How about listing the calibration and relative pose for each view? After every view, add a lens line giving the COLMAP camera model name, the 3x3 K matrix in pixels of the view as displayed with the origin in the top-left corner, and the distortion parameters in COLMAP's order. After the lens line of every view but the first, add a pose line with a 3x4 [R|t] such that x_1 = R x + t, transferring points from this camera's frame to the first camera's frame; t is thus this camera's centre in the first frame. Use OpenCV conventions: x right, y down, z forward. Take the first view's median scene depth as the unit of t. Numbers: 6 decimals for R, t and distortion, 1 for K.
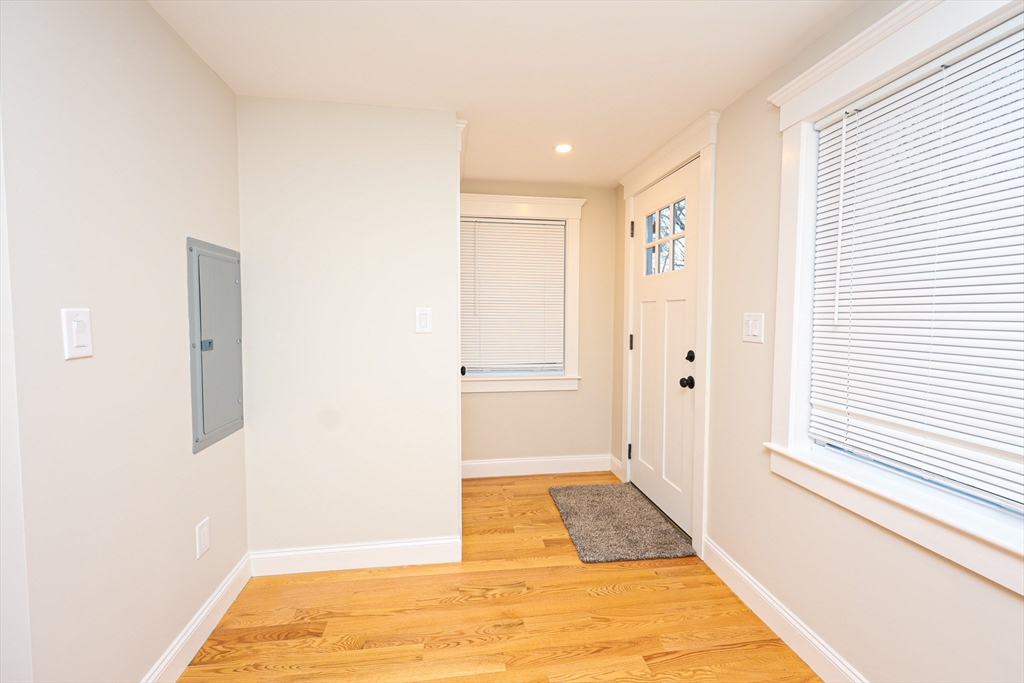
lens RADIAL K [[424.7, 0, 514.7], [0, 424.7, 337.7], [0, 0, 1]] dist [-0.001003, -0.000251]
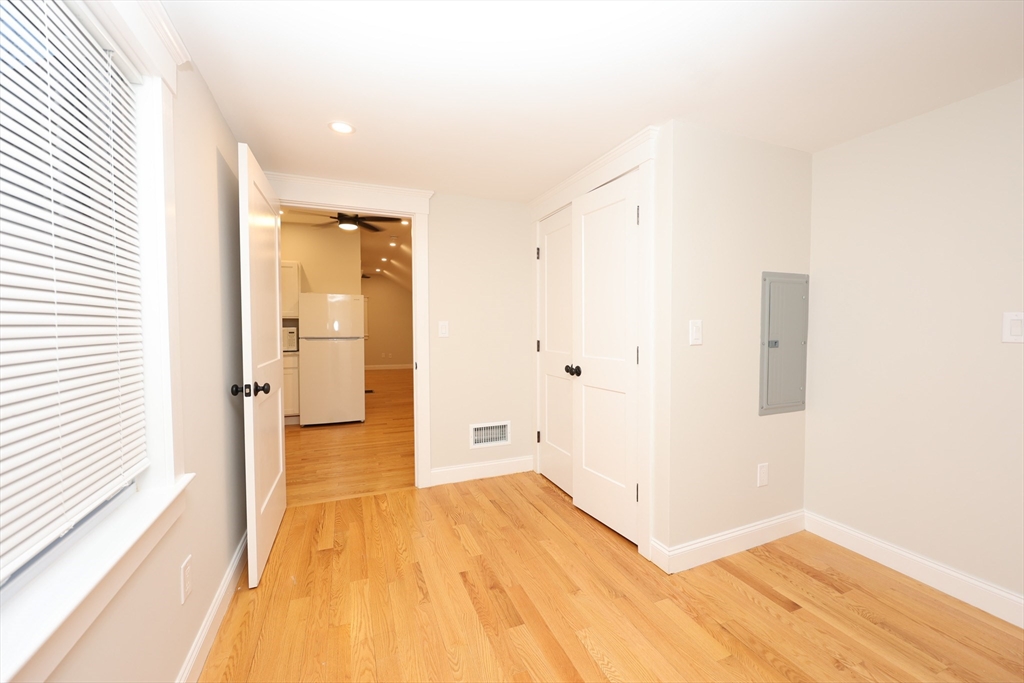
lens RADIAL K [[424.7, 0, 514.7], [0, 424.7, 337.7], [0, 0, 1]] dist [-0.001003, -0.000251]
pose [[0.242845, 0.025377, -0.969733, 0.397474], [-0.045789, 0.998843, 0.014673, 0.013072], [0.968984, 0.040840, 0.243726, -0.177223]]
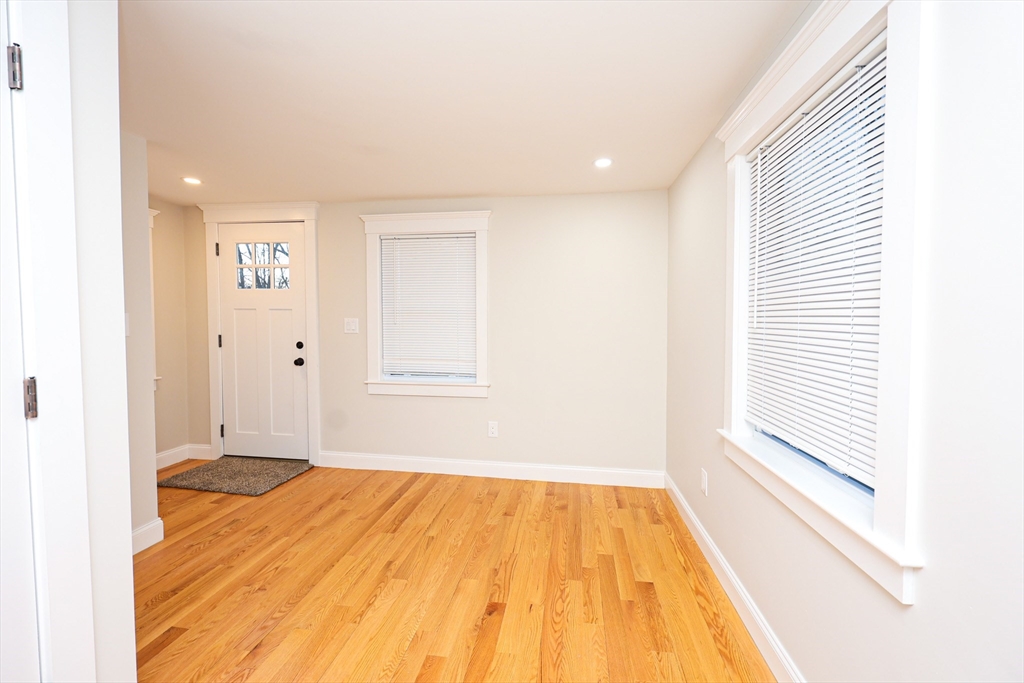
lens RADIAL K [[424.7, 0, 514.7], [0, 424.7, 337.7], [0, 0, 1]] dist [-0.001003, -0.000251]
pose [[0.288554, -0.046832, 0.956318, -1.054763], [0.047838, 0.998261, 0.034452, -0.001509], [-0.956268, 0.035807, 0.290292, -0.275619]]
